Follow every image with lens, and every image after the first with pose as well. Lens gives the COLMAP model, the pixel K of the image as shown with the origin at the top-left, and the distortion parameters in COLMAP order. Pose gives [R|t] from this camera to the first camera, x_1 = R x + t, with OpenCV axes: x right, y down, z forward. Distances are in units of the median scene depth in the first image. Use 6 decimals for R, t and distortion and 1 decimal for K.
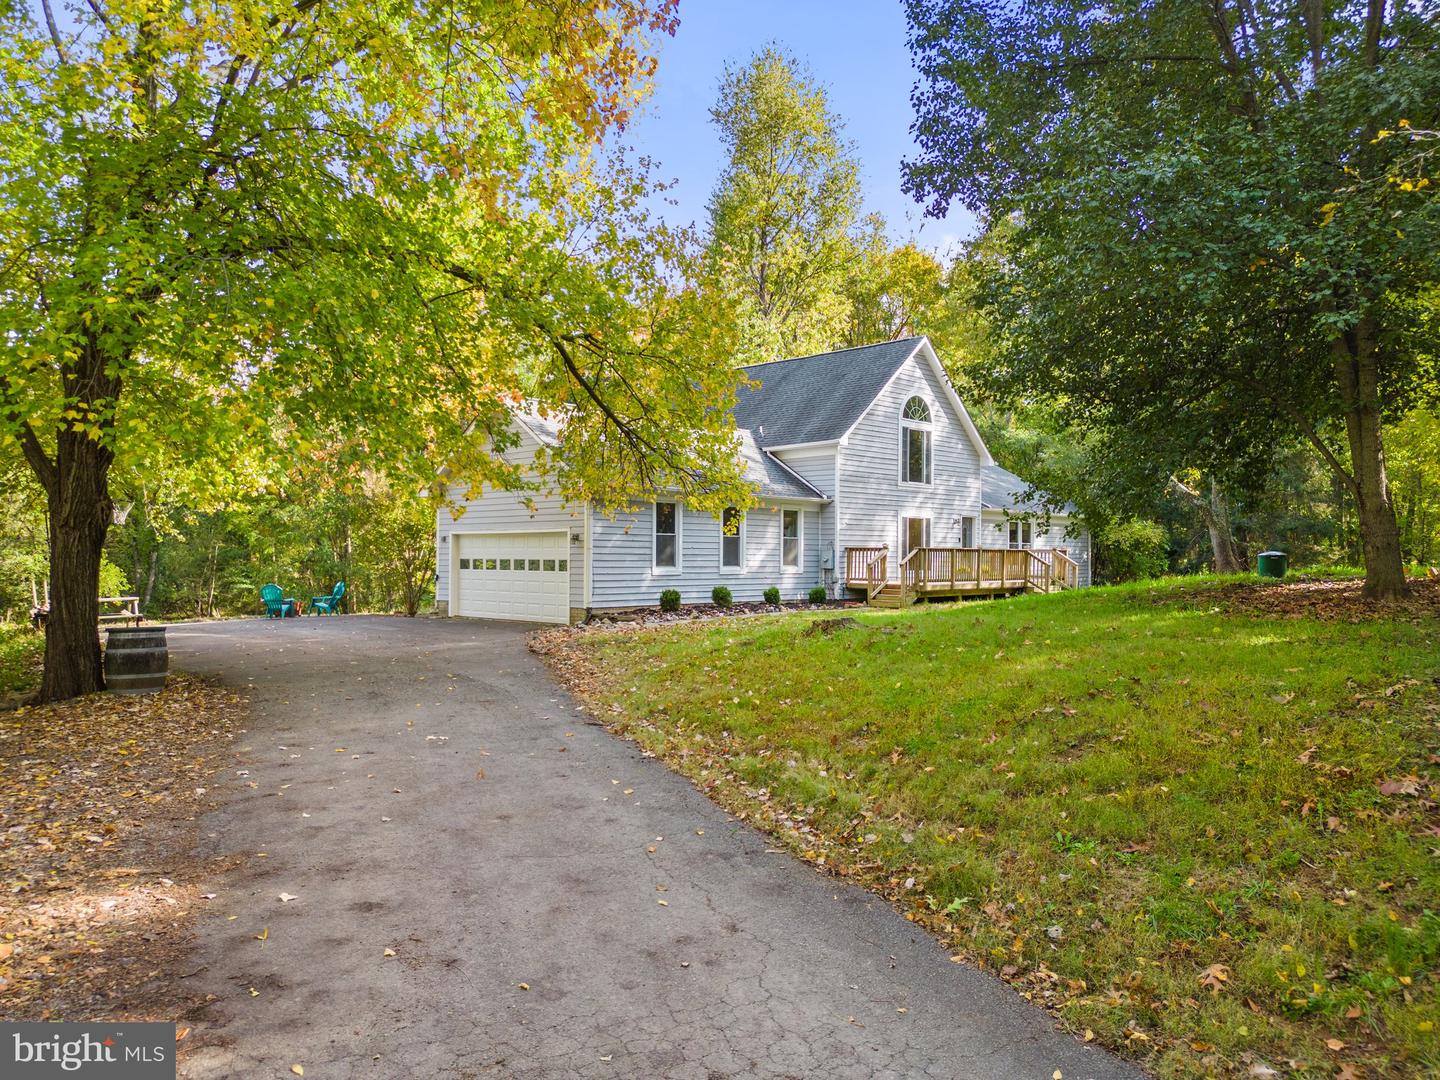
lens RADIAL K [[1003.1, 0, 725.3], [0, 1003.1, 542.6], [0, 0, 1]] dist [0.039561, -0.000481]
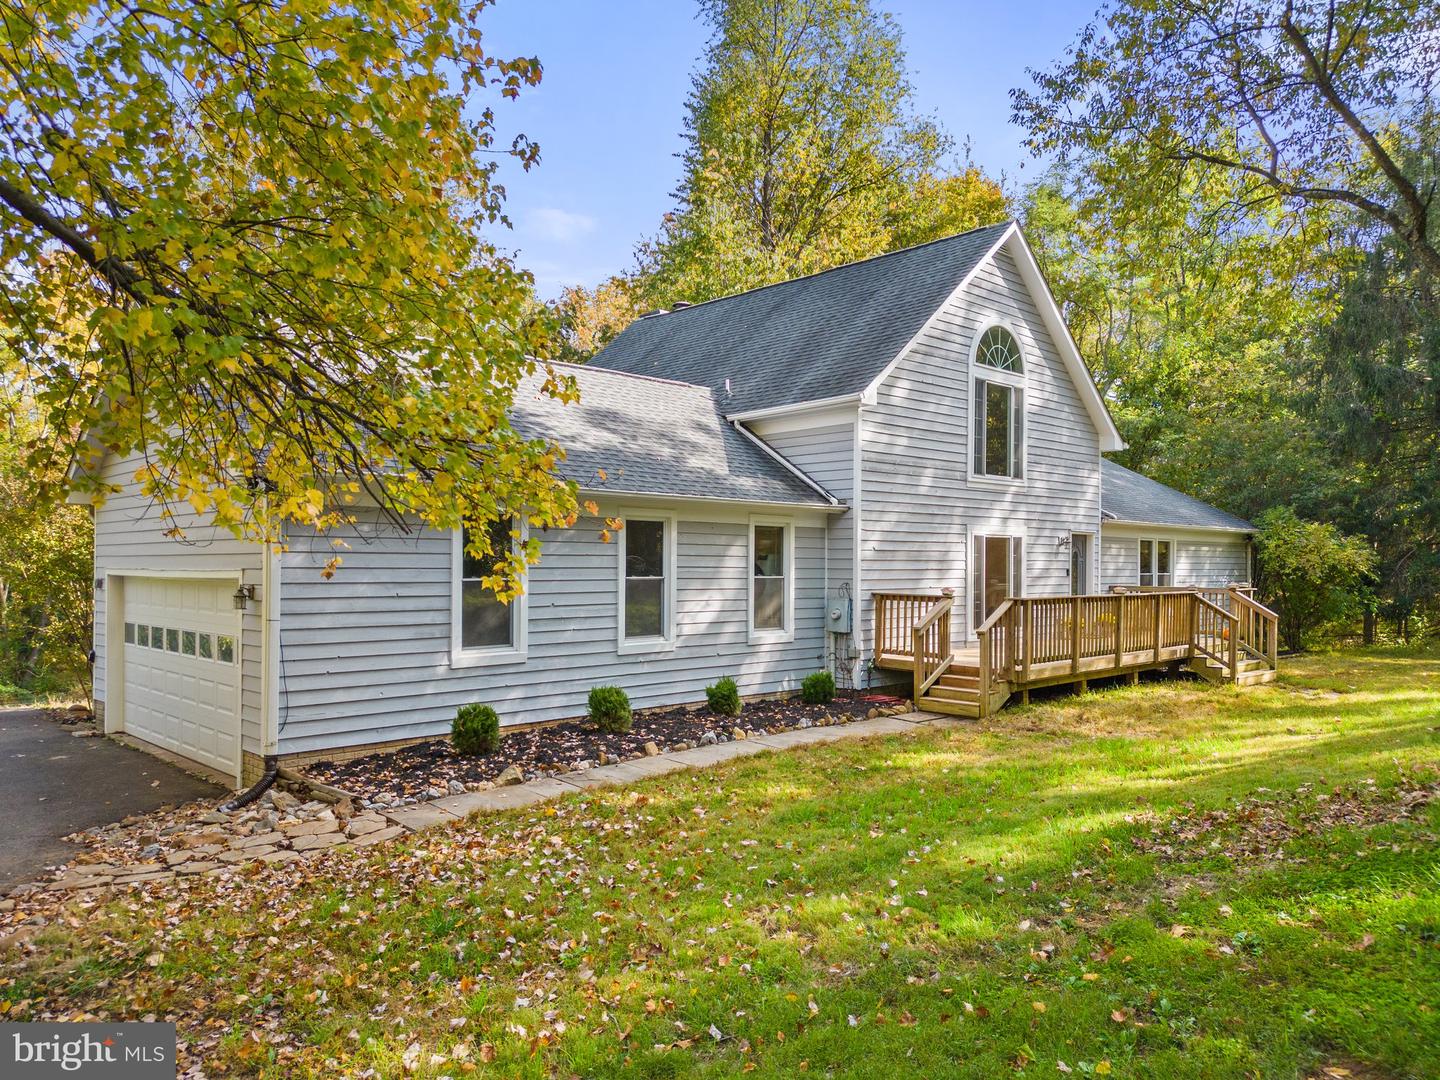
lens RADIAL K [[1003.1, 0, 713.2], [0, 1003.1, 539.7], [0, 0, 1]] dist [0.039561, -0.000481]
pose [[0.998735, 0.001934, -0.050242, 0.060067], [-0.002303, 0.999971, -0.007293, -0.020079], [0.050227, 0.007400, 0.998710, 0.447756]]
